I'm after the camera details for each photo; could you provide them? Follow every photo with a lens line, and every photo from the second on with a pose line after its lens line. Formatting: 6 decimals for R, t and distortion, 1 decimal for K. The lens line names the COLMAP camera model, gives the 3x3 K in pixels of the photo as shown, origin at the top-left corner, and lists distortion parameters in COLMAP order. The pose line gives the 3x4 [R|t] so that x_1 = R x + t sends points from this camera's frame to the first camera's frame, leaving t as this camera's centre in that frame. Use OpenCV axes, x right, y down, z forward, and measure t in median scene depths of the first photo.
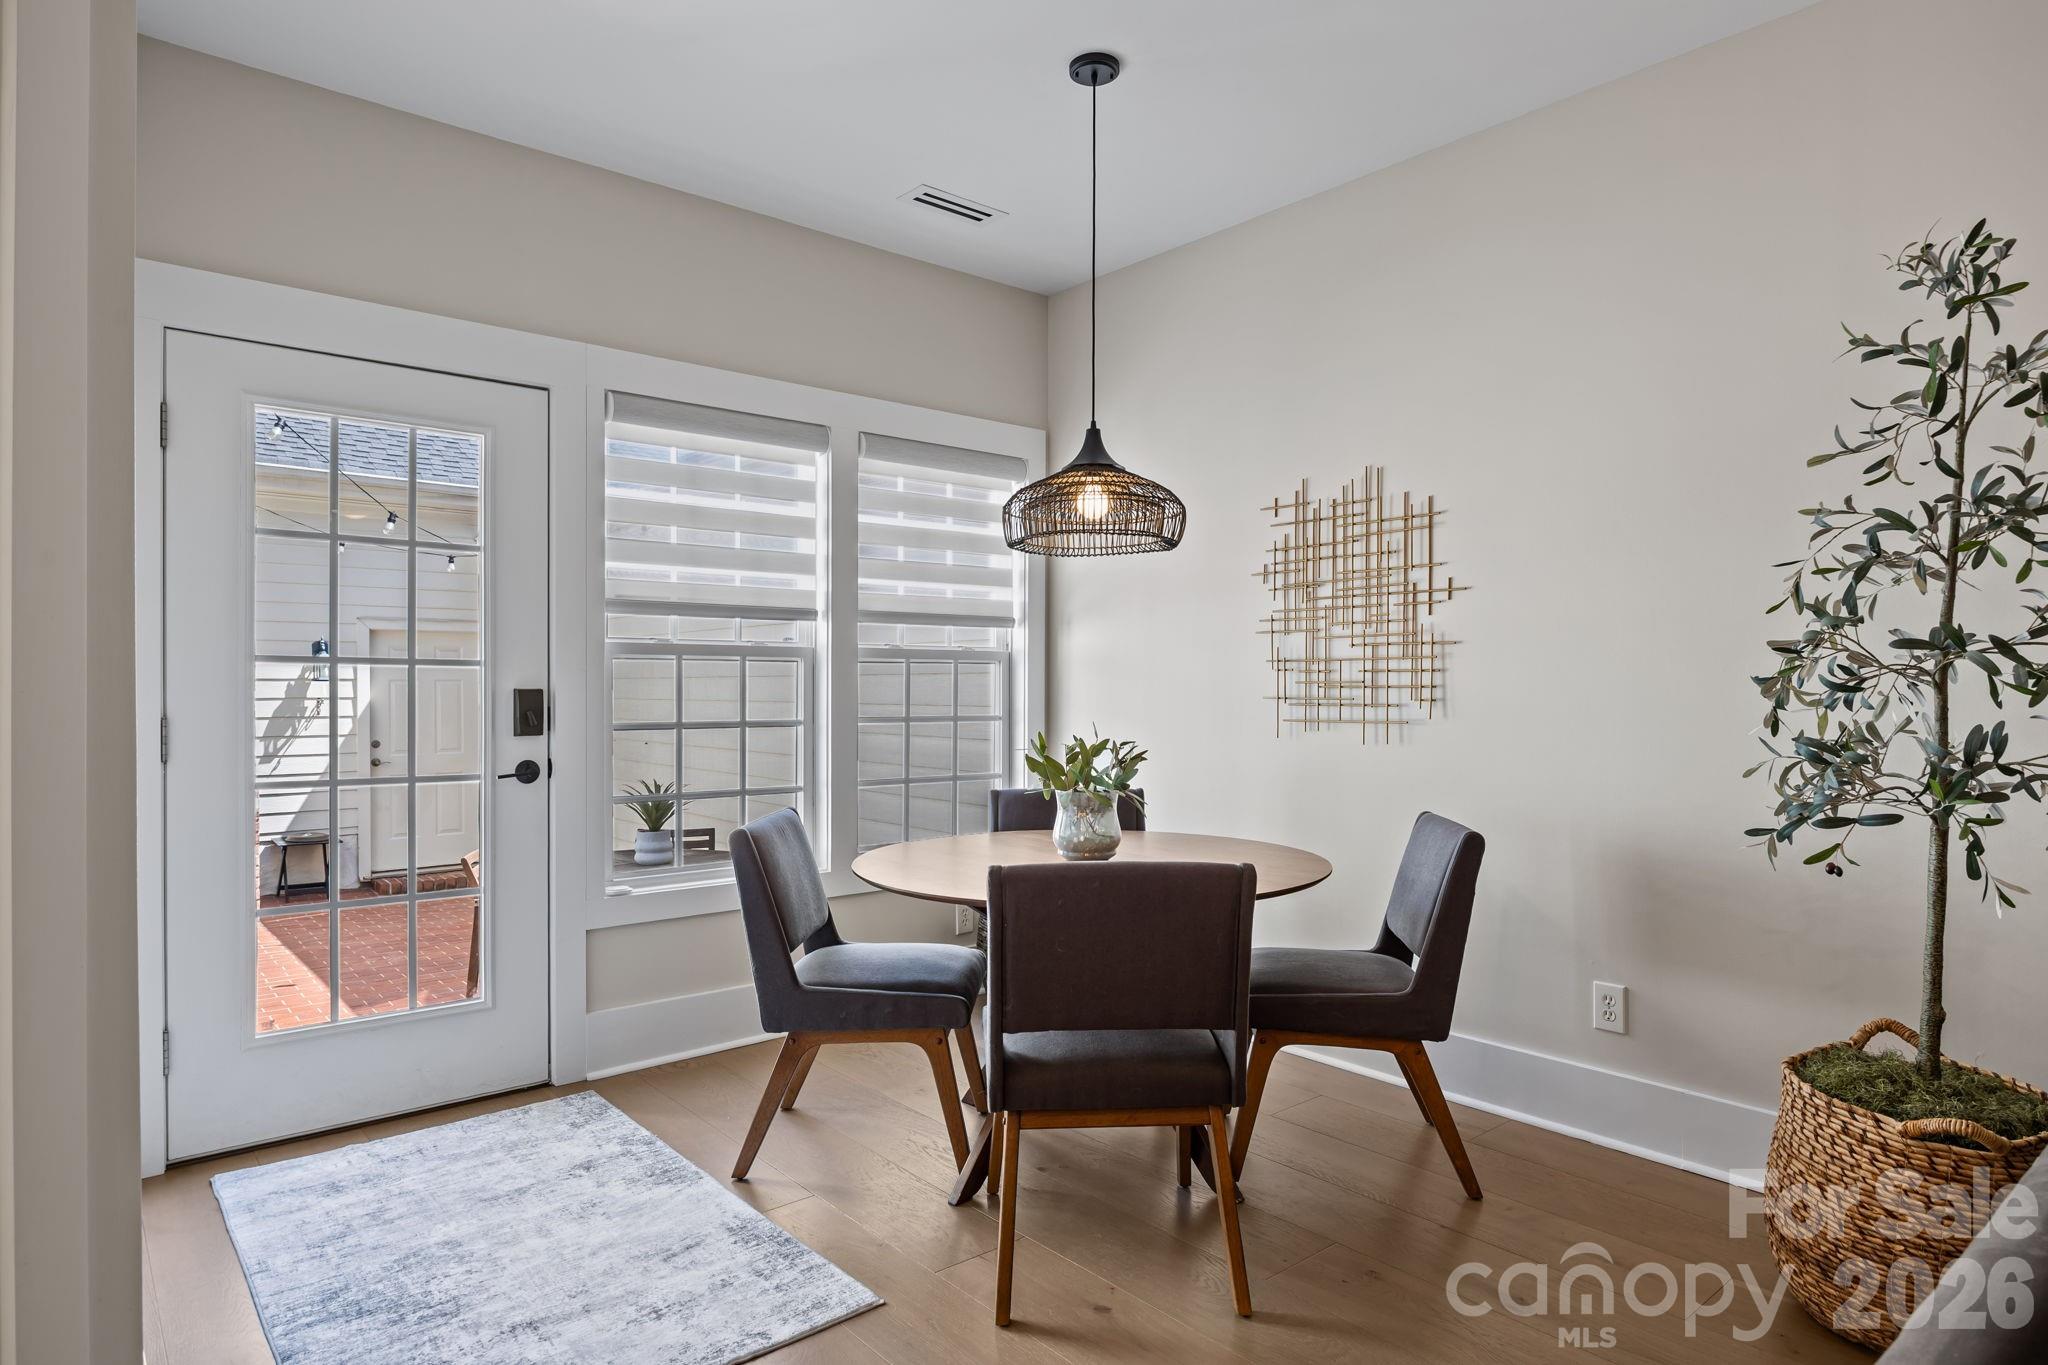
lens RADIAL K [[1145.5, 0, 1032.9], [0, 1145.5, 697.4], [0, 0, 1]] dist [-0.005504, -0.001660]
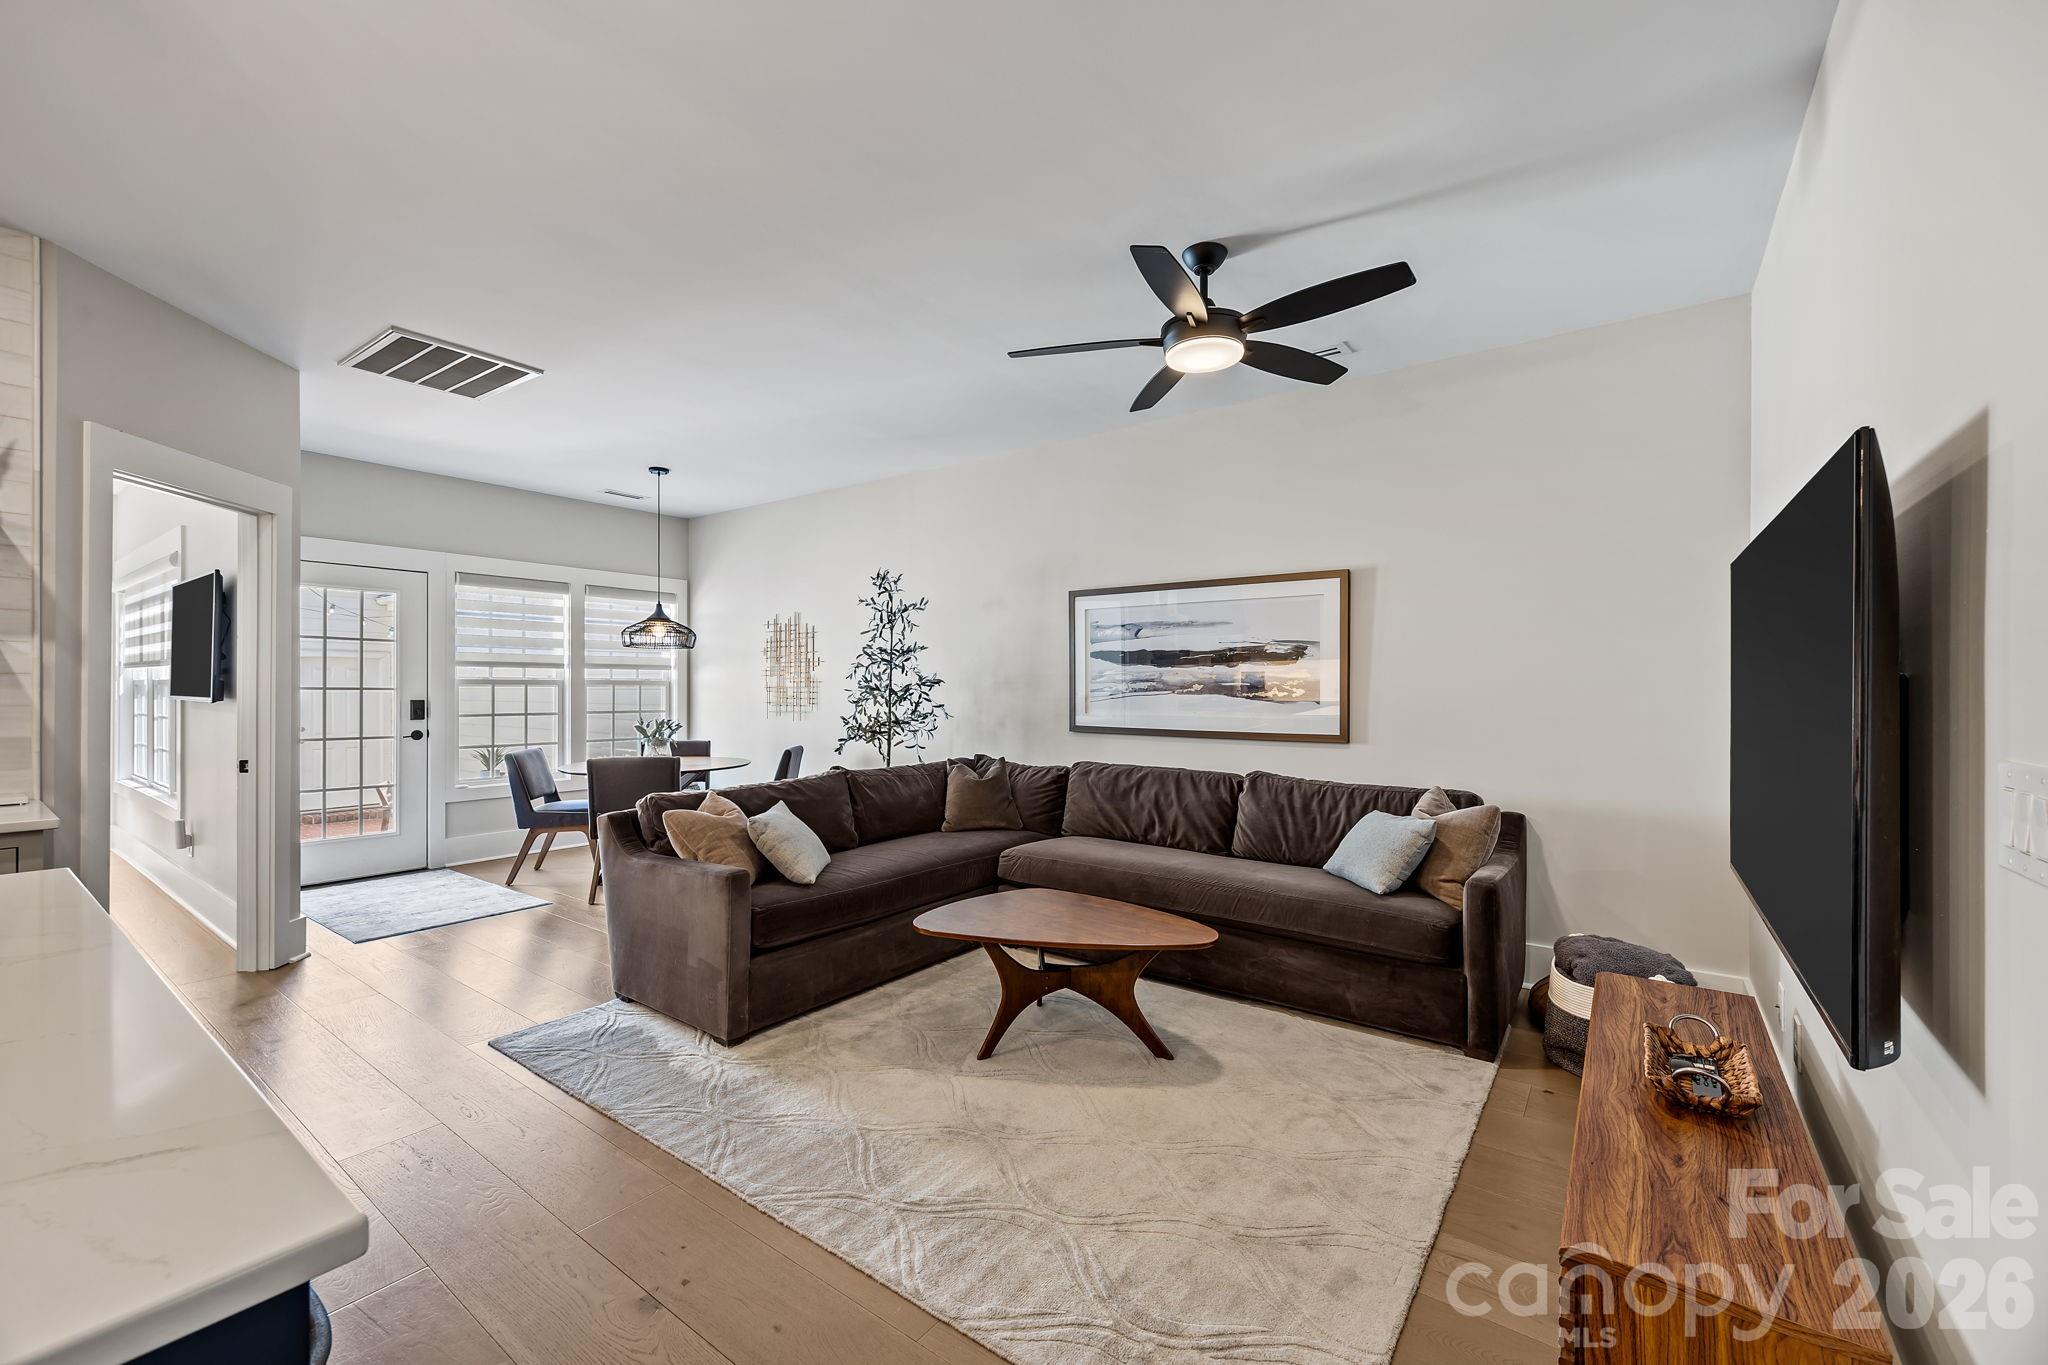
lens RADIAL K [[822.0, 0, 1015.7], [0, 822.0, 693.4], [0, 0, 1]] dist [0.021179, 0.000262]
pose [[0.976100, 0.000220, 0.217321, 0.606612], [0.000134, 0.999999, -0.001615, -0.027902], [-0.217321, 0.001606, 0.976099, -1.460343]]
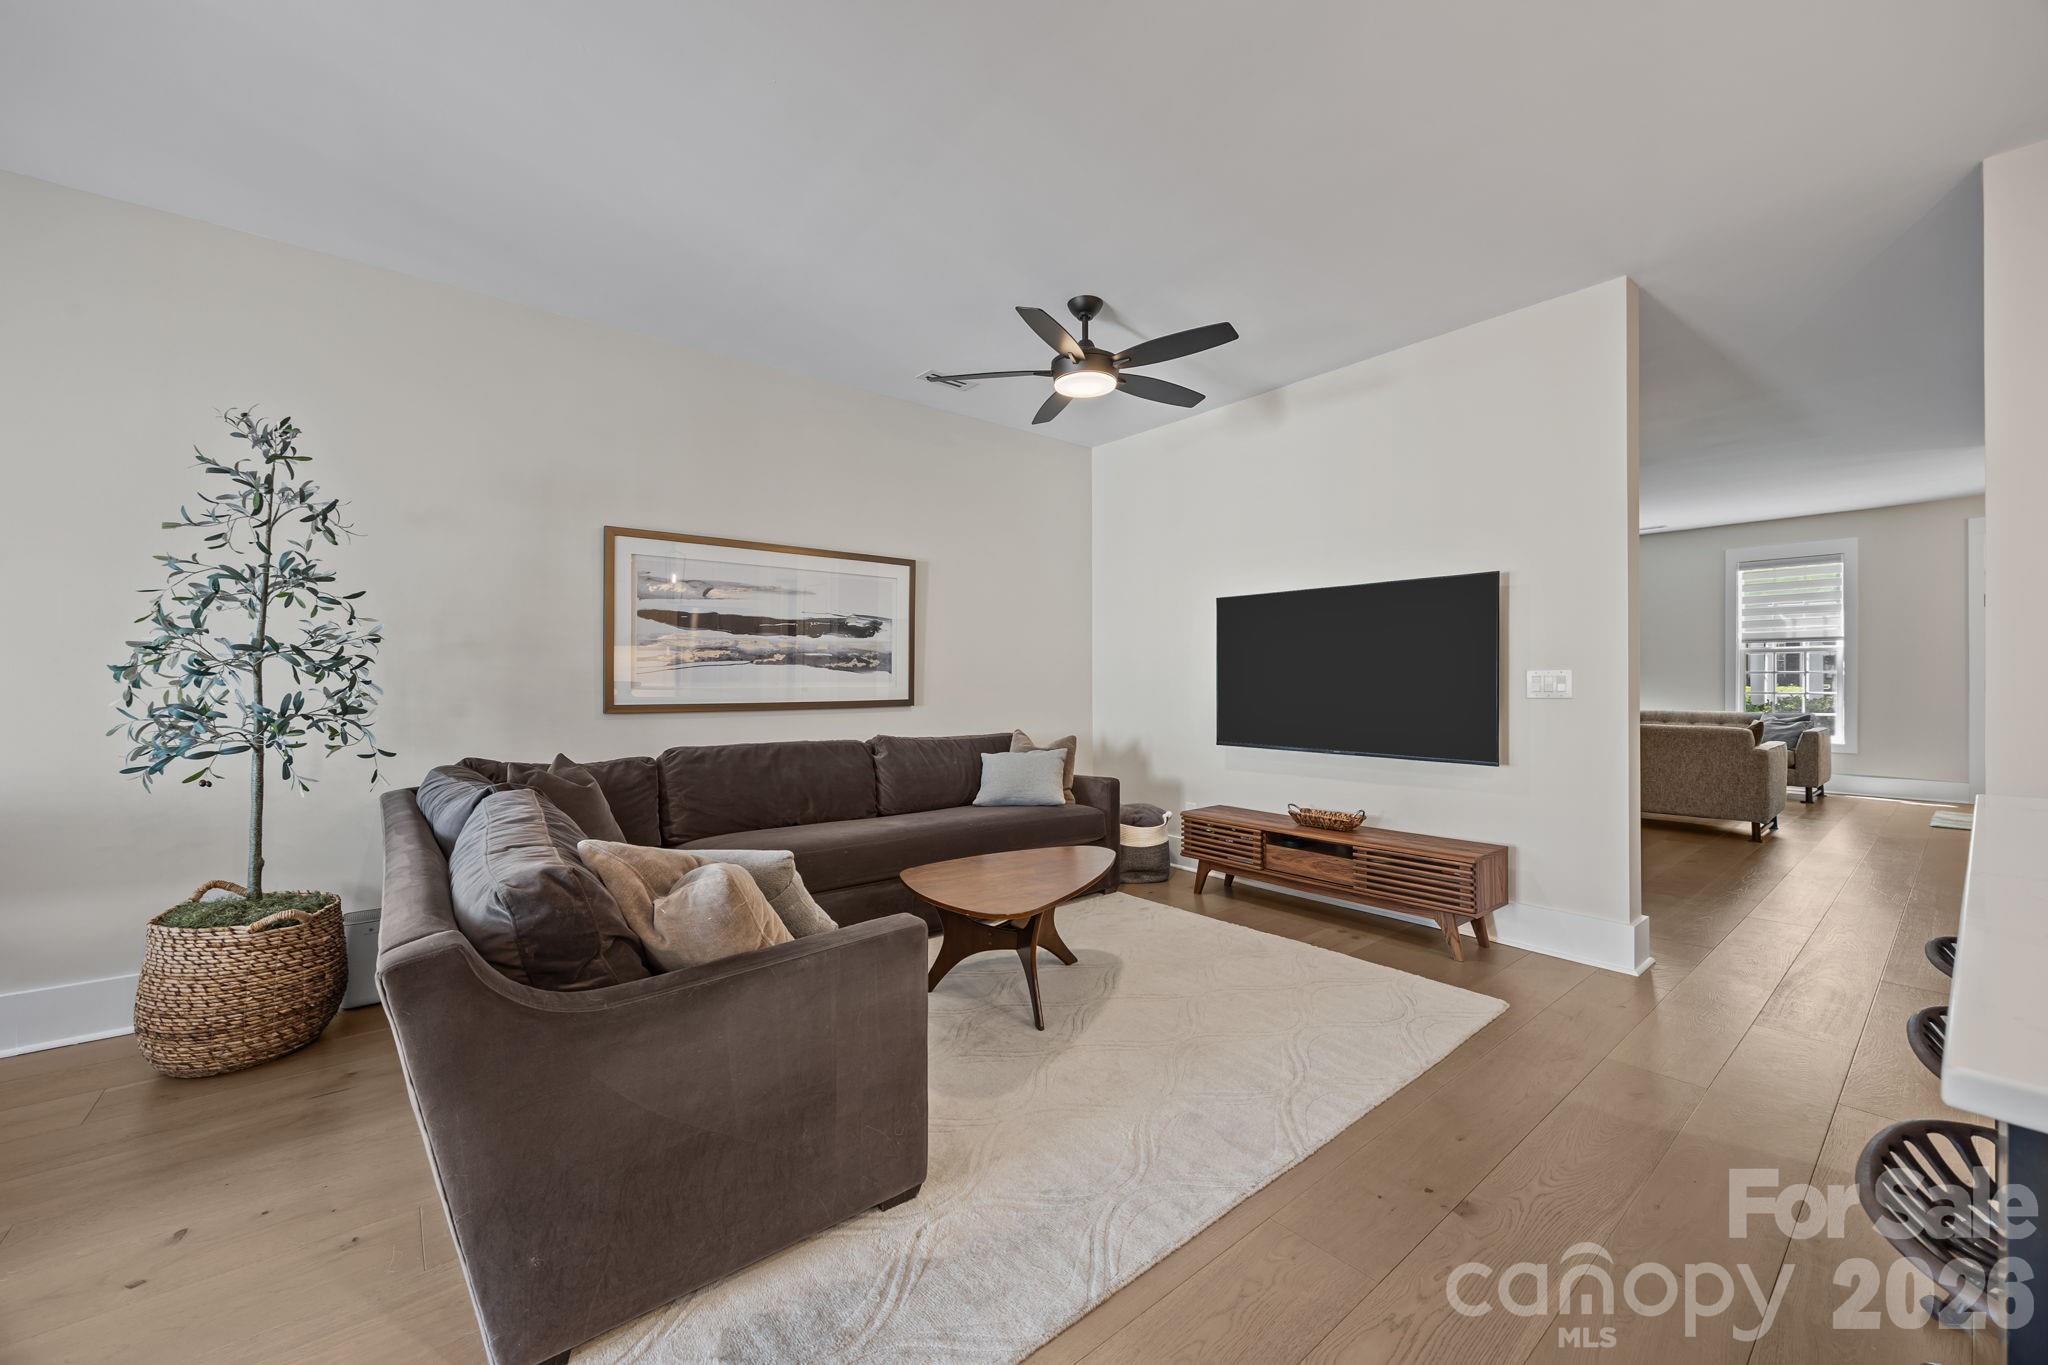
lens RADIAL K [[794.9, 0, 1019.7], [0, 794.9, 684.1], [0, 0, 1]] dist [0.000272, 0.000150]
pose [[0.025359, -0.005257, 0.999665, -0.367550], [0.011410, 0.999923, 0.004969, 0.014540], [-0.999613, 0.011280, 0.025417, -0.177825]]
